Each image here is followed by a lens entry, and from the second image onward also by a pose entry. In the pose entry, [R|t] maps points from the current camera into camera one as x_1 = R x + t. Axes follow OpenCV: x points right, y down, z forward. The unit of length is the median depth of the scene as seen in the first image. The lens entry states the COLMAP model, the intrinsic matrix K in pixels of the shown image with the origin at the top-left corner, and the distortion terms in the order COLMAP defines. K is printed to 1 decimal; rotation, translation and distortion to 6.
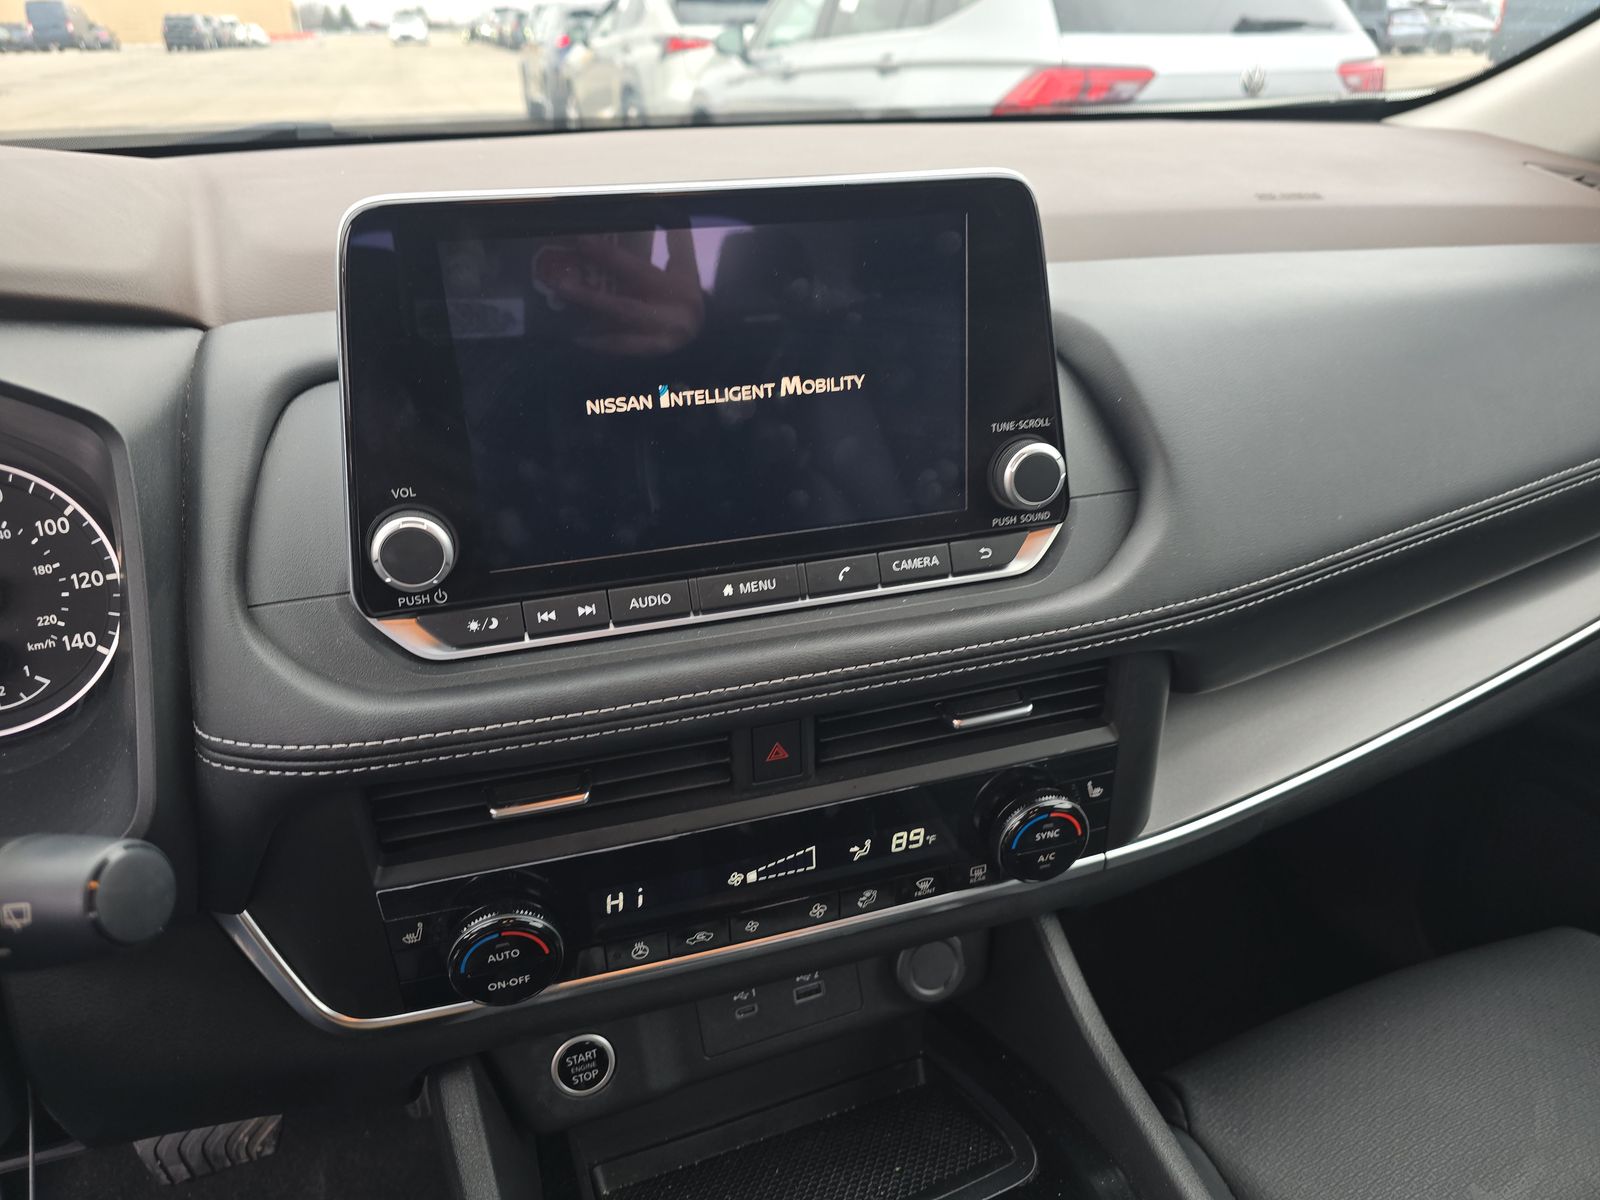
lens RADIAL K [[1074.8, 0, 800.0], [0, 1074.8, 600.0], [0, 0, 1]] dist [0.018430, -0.003172]
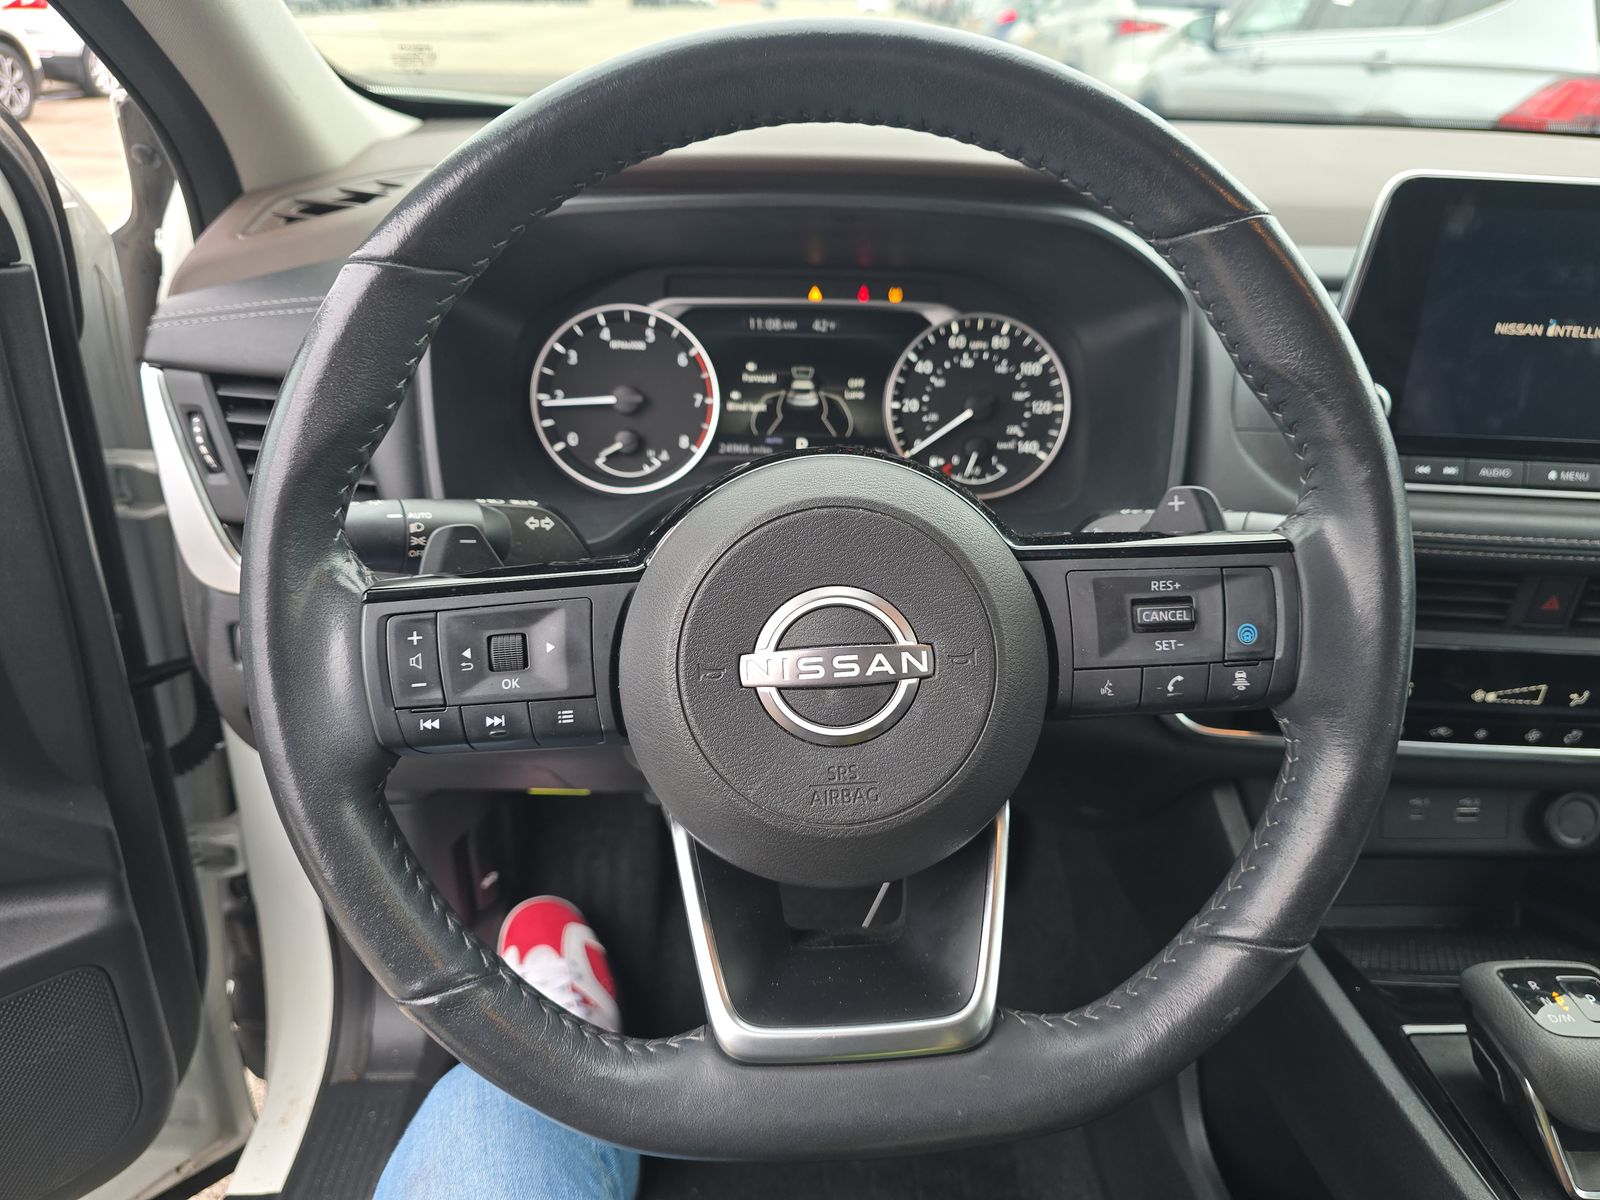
lens RADIAL K [[1097.4, 0, 800.0], [0, 1097.4, 600.0], [0, 0, 1]] dist [0.002309, -0.002505]
pose [[0.947488, 0.188138, -0.258595, -0.525589], [-0.184852, 0.982062, 0.037195, 0.245233], [0.260954, 0.012560, 0.965269, -0.542480]]
